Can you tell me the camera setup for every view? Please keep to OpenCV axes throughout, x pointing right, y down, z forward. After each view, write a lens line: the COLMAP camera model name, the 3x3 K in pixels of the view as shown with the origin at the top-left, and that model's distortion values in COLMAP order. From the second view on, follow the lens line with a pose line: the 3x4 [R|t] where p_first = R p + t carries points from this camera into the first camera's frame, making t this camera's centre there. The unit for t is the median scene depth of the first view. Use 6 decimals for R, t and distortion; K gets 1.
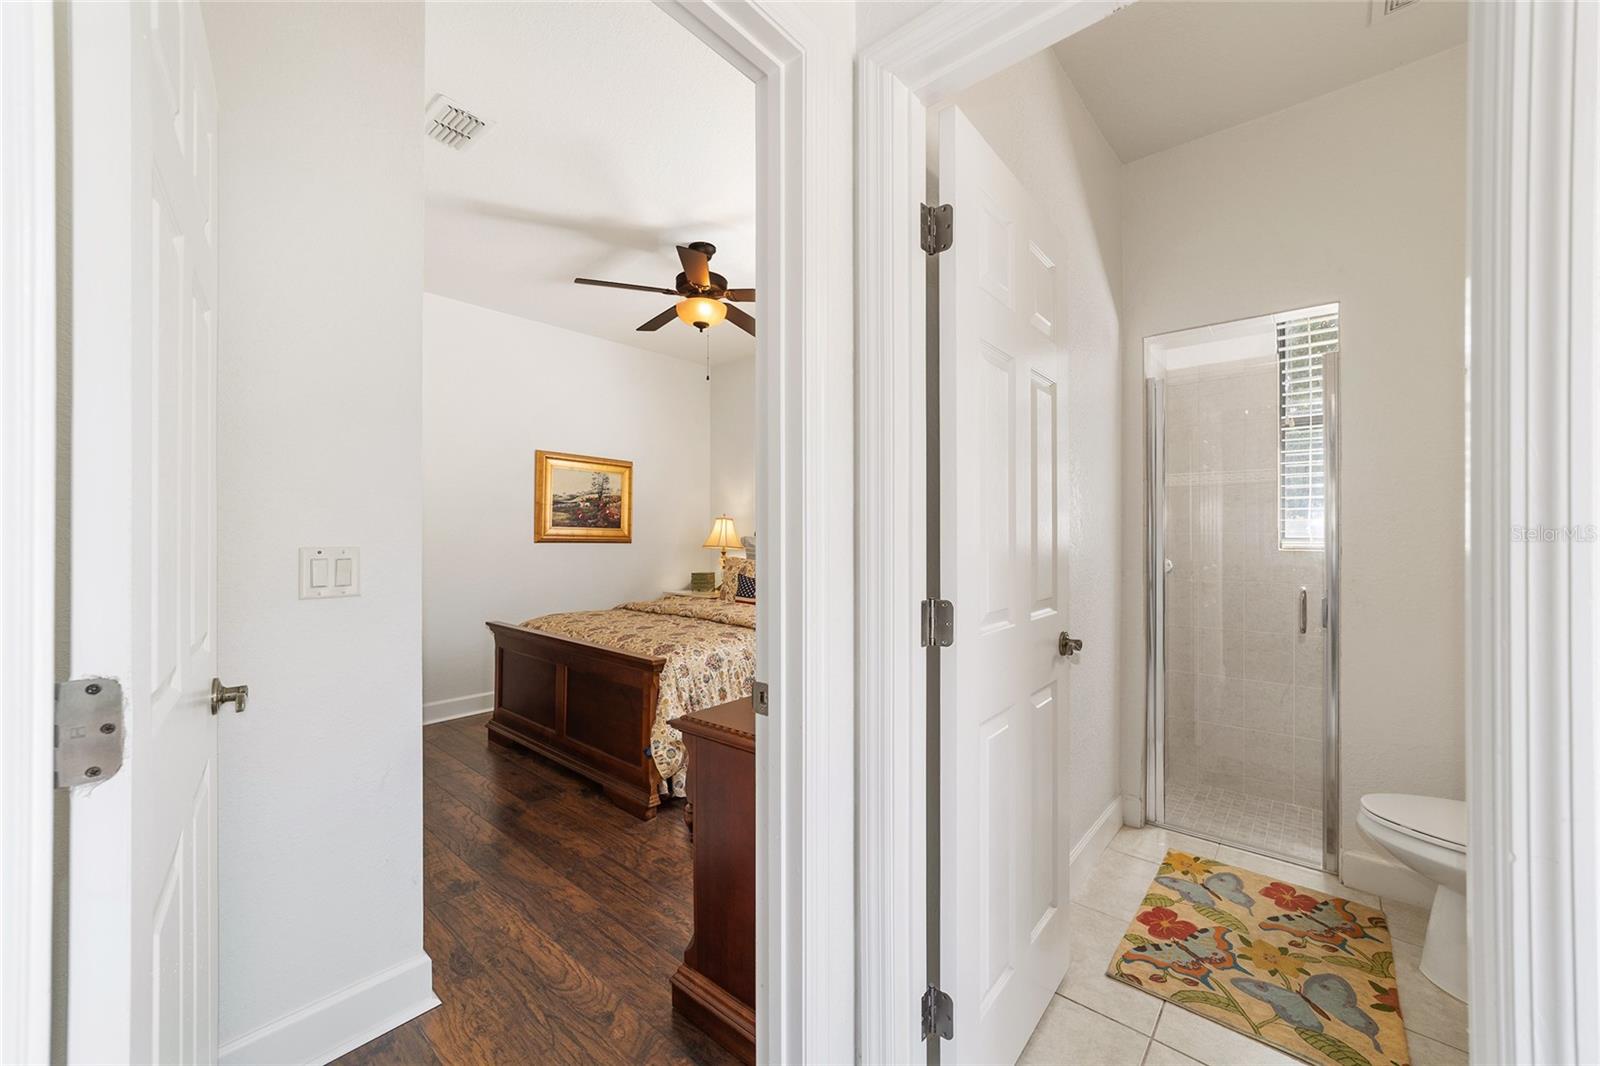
lens RADIAL K [[614.6, 0, 791.8], [0, 614.6, 531.2], [0, 0, 1]] dist [-0.011371, 0.005159]
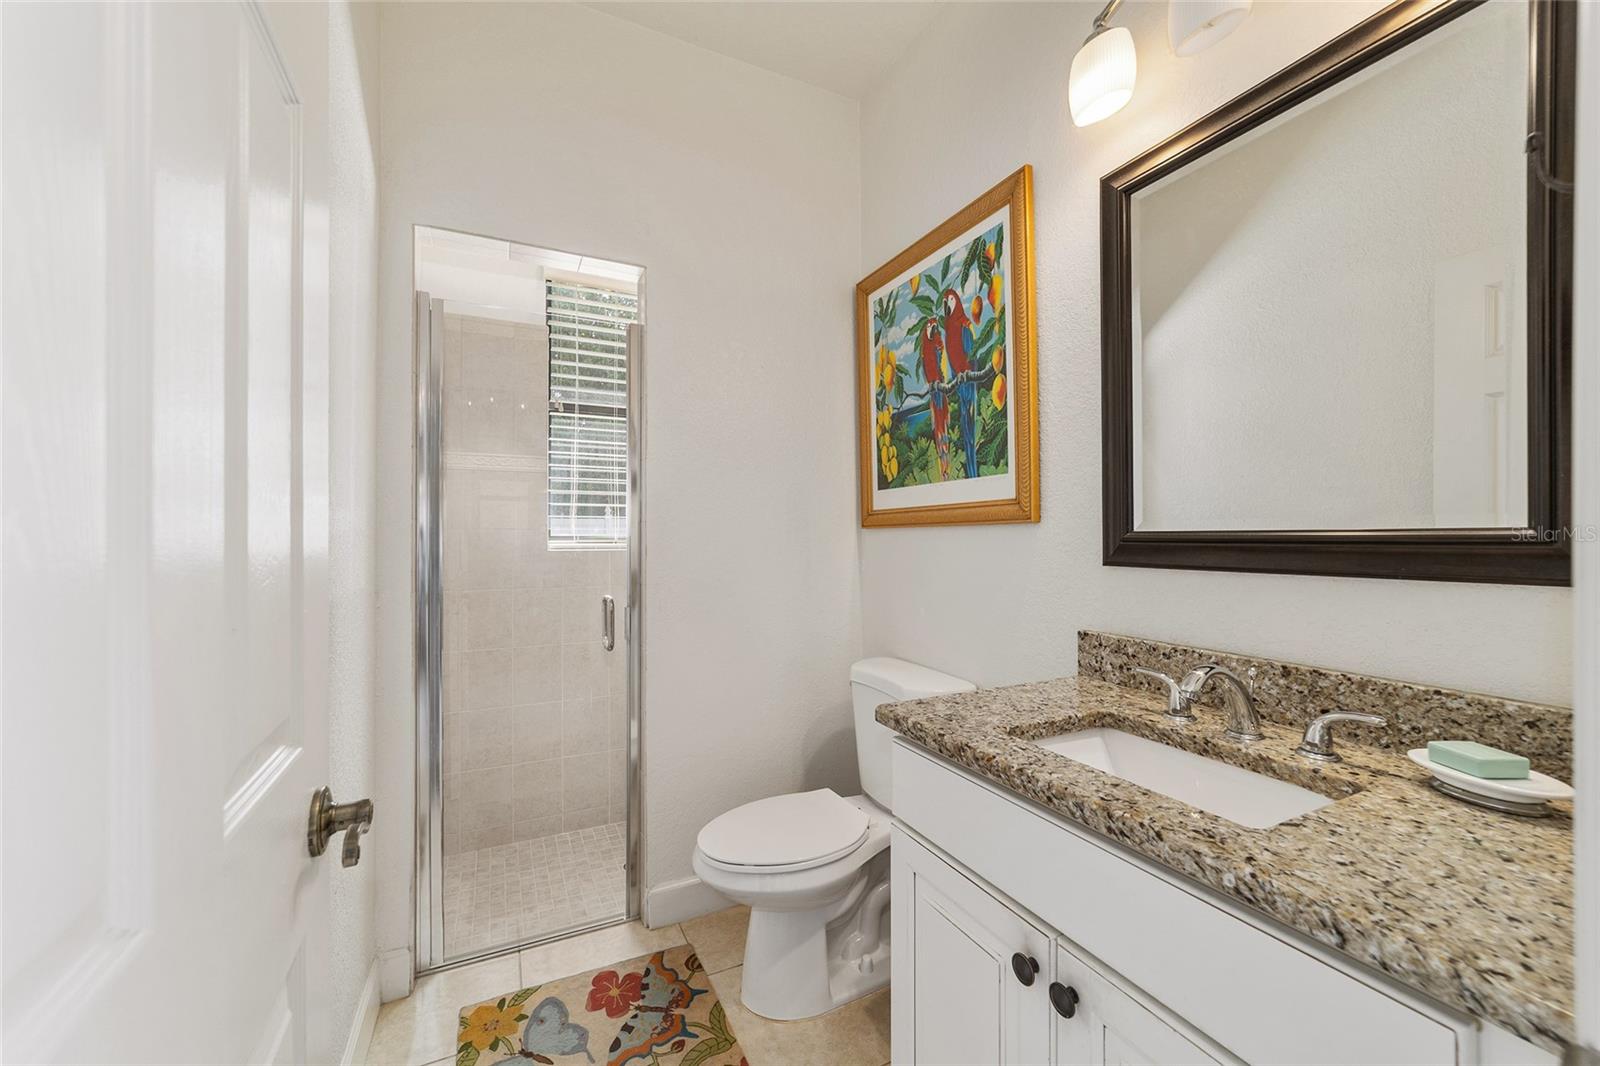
lens RADIAL K [[614.6, 0, 785.4], [0, 614.6, 530.2], [0, 0, 1]] dist [-0.011371, 0.005159]
pose [[0.393816, -0.001424, 0.919188, 0.162707], [0.000587, 0.999999, 0.001298, 0.001293], [-0.919189, 0.000028, 0.393816, 0.455438]]
